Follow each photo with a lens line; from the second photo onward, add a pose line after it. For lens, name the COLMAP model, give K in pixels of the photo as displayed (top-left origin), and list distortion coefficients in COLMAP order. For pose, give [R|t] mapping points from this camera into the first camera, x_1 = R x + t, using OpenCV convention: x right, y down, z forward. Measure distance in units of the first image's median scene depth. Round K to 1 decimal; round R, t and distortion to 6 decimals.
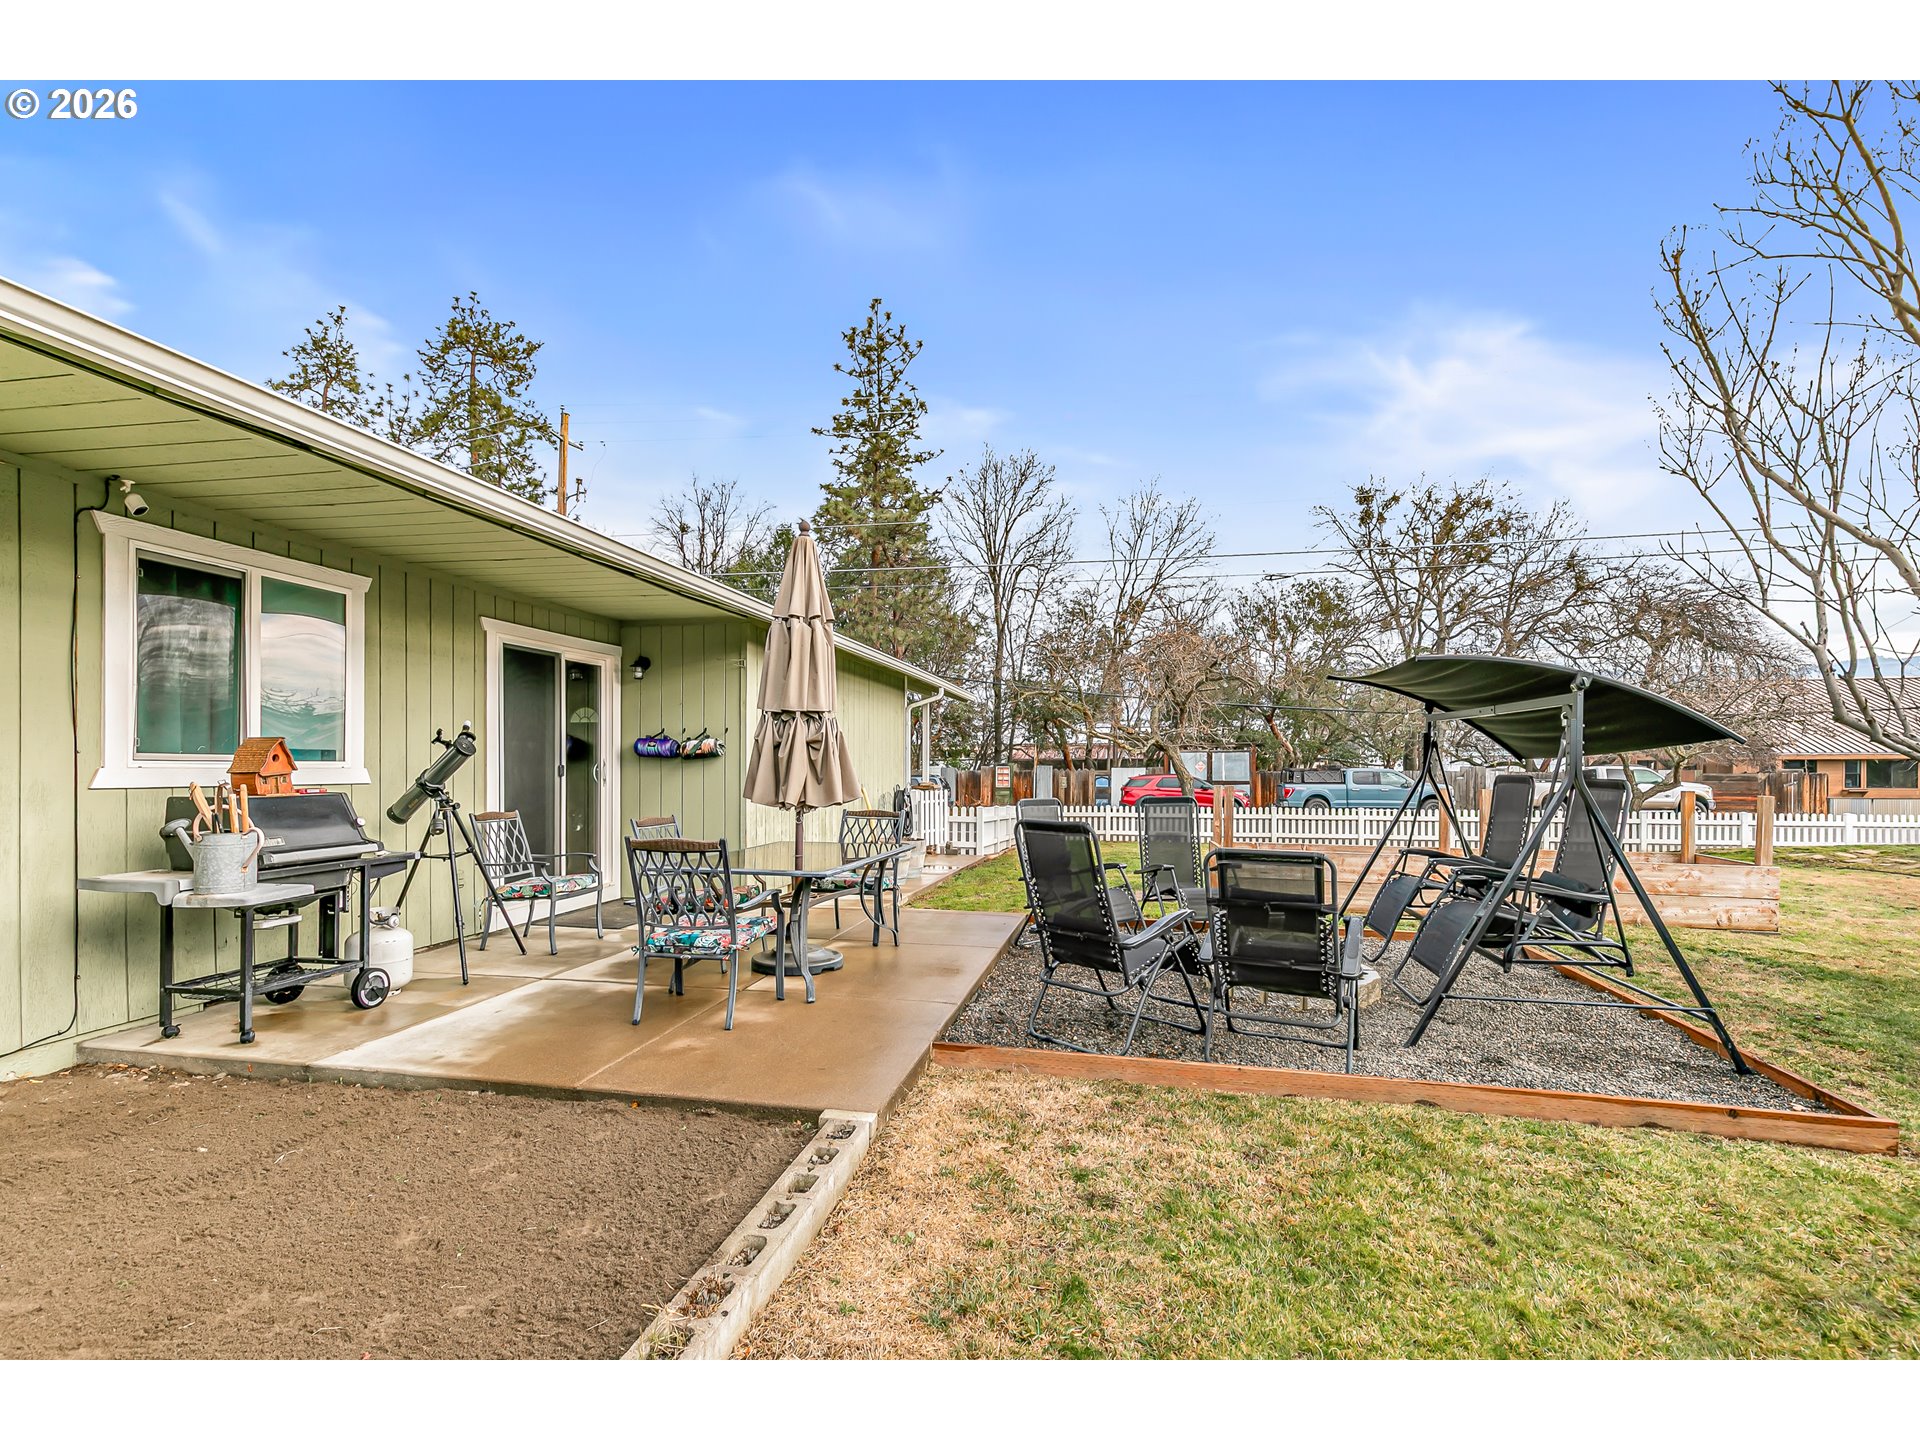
lens RADIAL K [[884.1, 0, 955.9], [0, 884.1, 728.9], [0, 0, 1]] dist [0.011414, -0.000511]
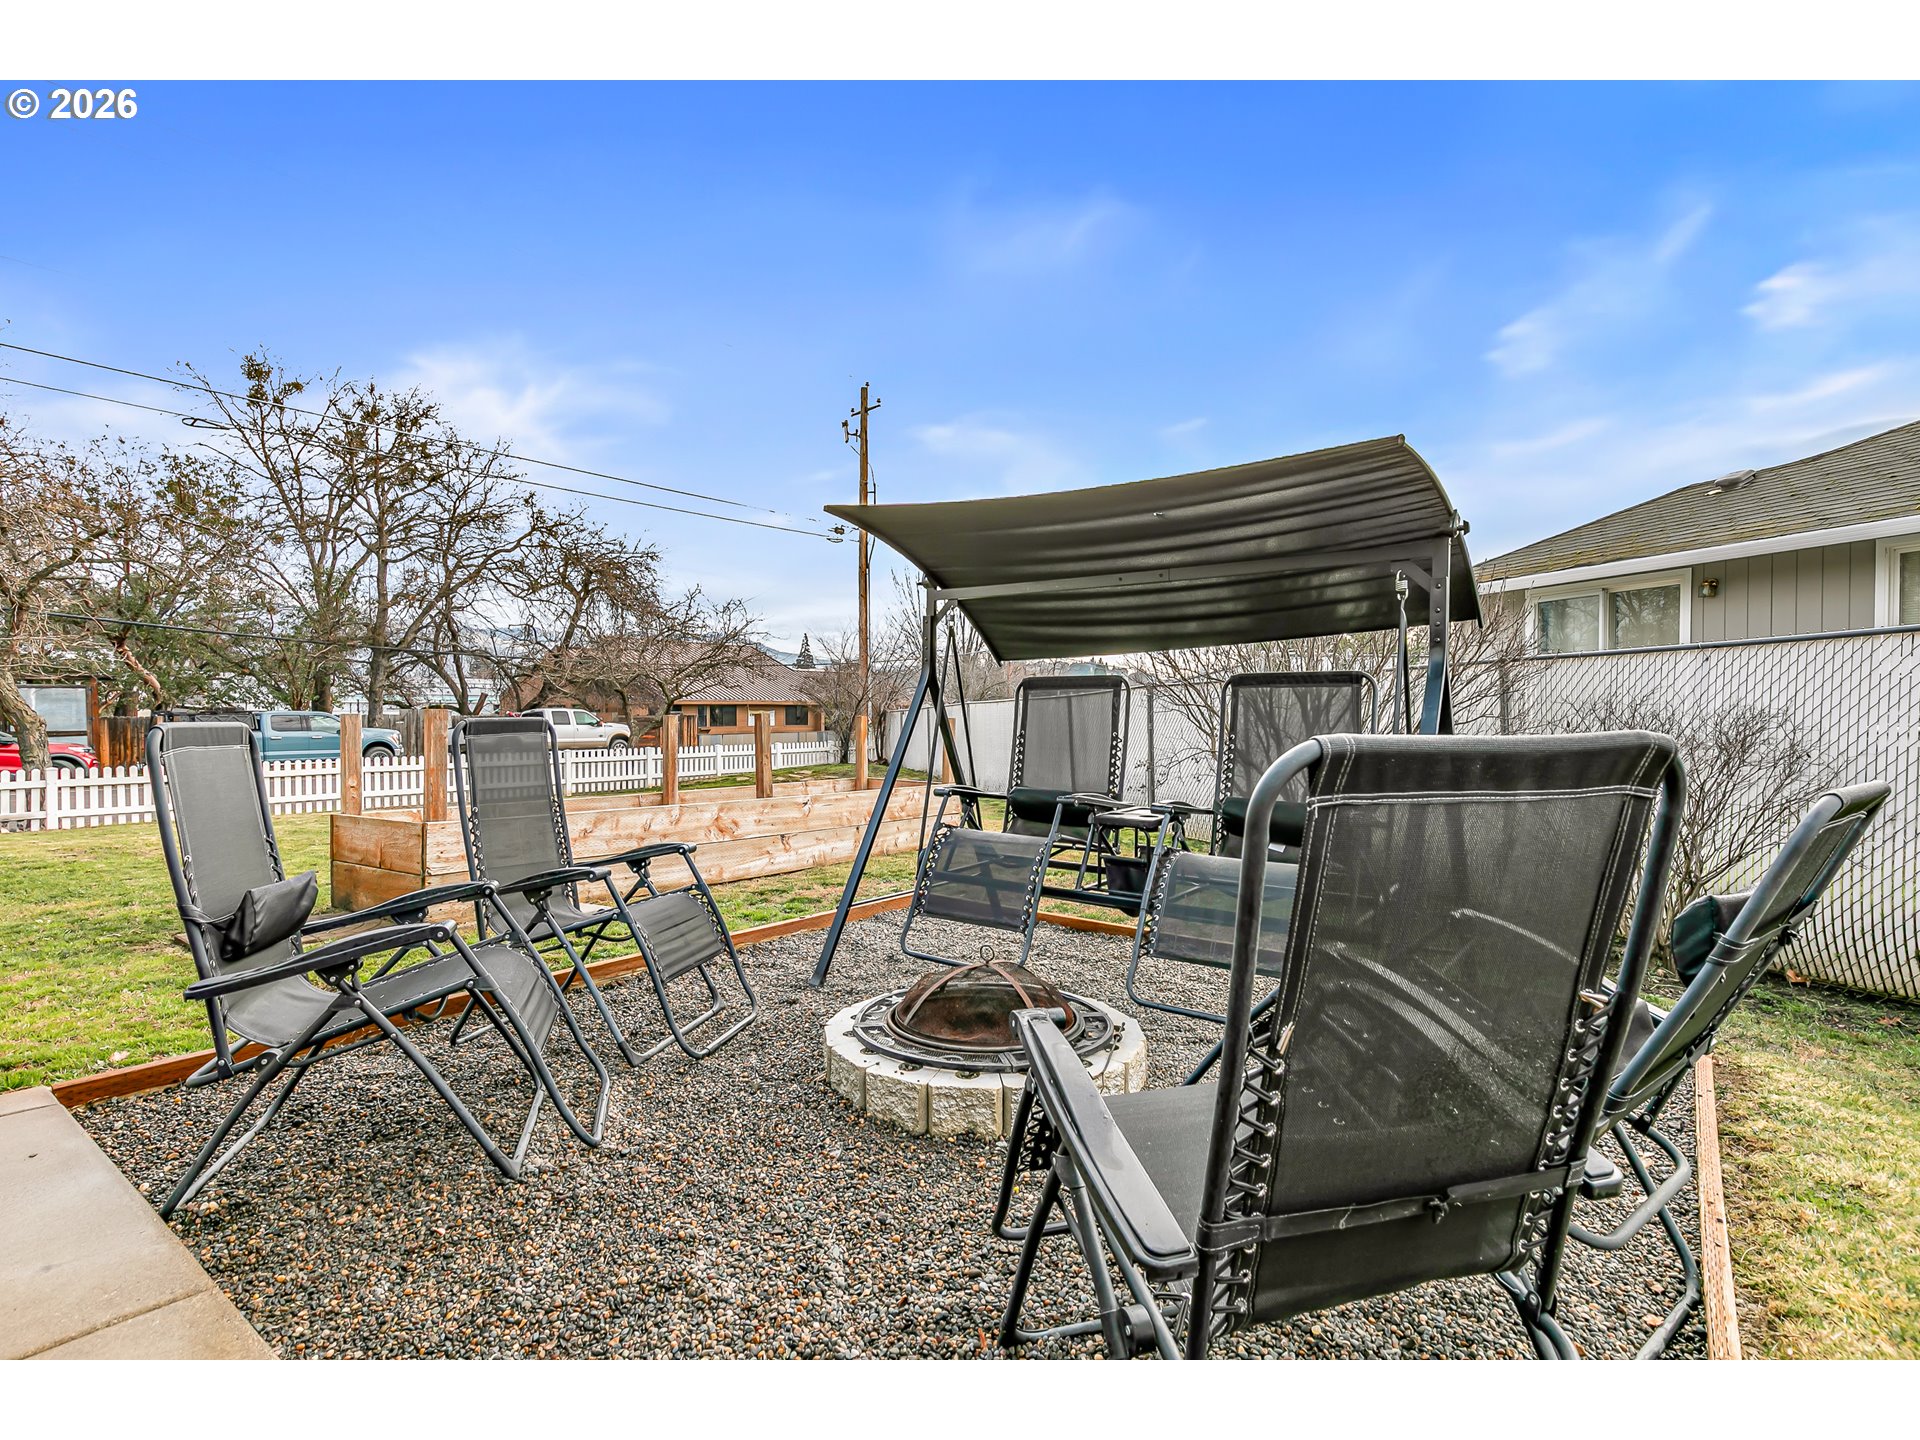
lens RADIAL K [[884.1, 0, 955.9], [0, 884.1, 728.9], [0, 0, 1]] dist [0.011414, -0.000511]
pose [[0.574580, -0.017929, 0.818252, 0.166481], [-0.033179, 0.998428, 0.045175, 0.002258], [-0.817776, -0.053105, 0.573082, 0.010196]]
